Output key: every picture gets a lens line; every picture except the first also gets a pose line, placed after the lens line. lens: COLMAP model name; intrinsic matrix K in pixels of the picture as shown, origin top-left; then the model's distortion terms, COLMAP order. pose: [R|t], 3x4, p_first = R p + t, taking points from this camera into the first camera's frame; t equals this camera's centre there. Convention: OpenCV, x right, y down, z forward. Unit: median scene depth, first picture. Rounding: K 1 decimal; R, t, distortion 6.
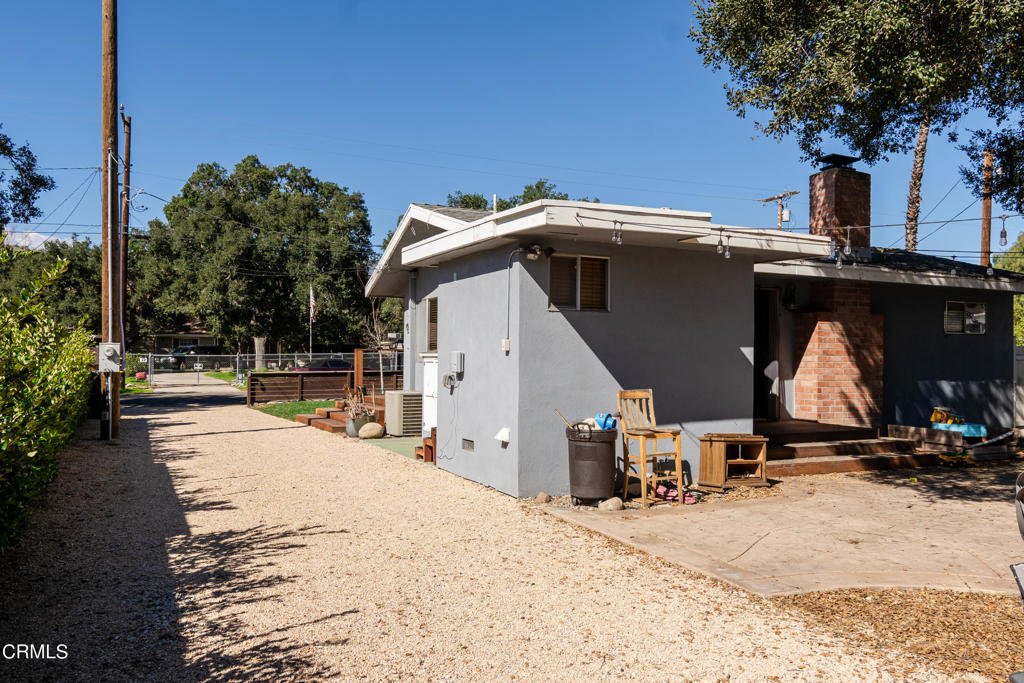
lens RADIAL K [[780.4, 0, 510.6], [0, 780.4, 351.5], [0, 0, 1]] dist [0.003312, -0.005381]
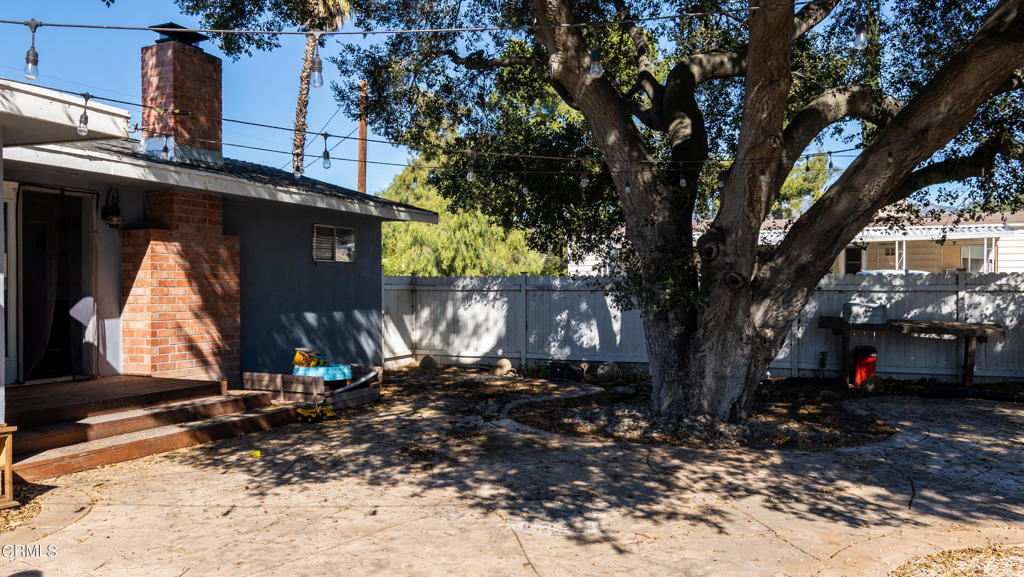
lens RADIAL K [[796.4, 0, 512.0], [0, 796.4, 288.5], [0, 0, 1]] dist [-0.000175, 0.001442]
pose [[0.753962, -0.011820, 0.656812, 0.151172], [0.006644, 0.999924, 0.010367, 0.000701], [-0.656884, -0.003453, 0.753983, 0.195192]]
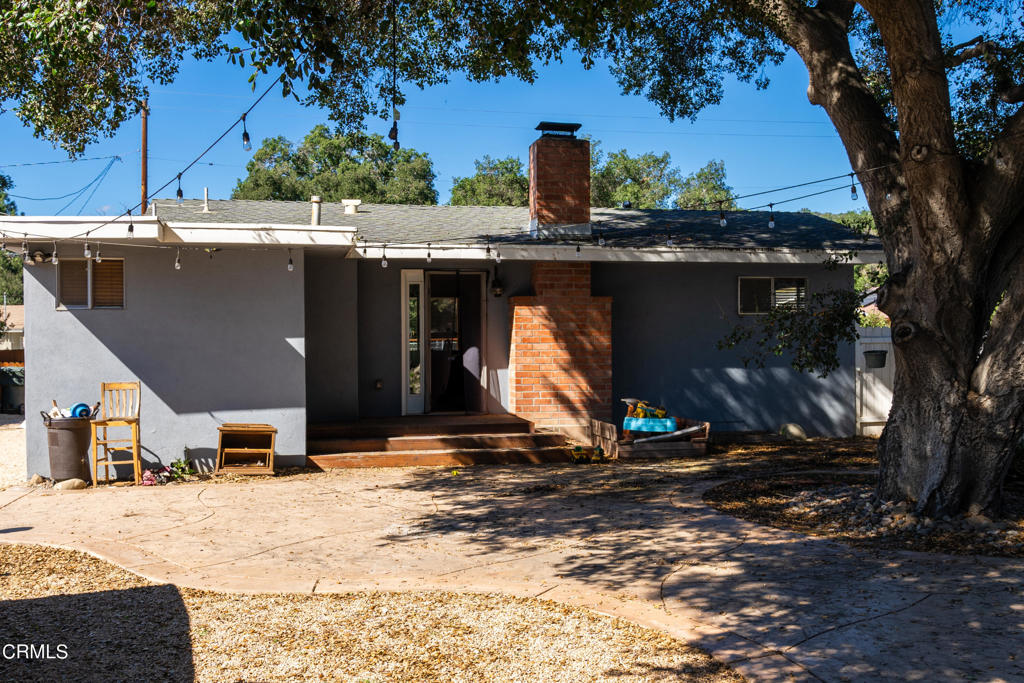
lens RADIAL K [[973.5, 0, 512.0], [0, 973.5, 341.5], [0, 0, 1]] dist [-0.015328, -0.006493]
pose [[0.973050, -0.019227, -0.229793, 0.643241], [0.019377, 0.999811, -0.001603, 0.004290], [0.229780, -0.002893, 0.973238, -0.117746]]
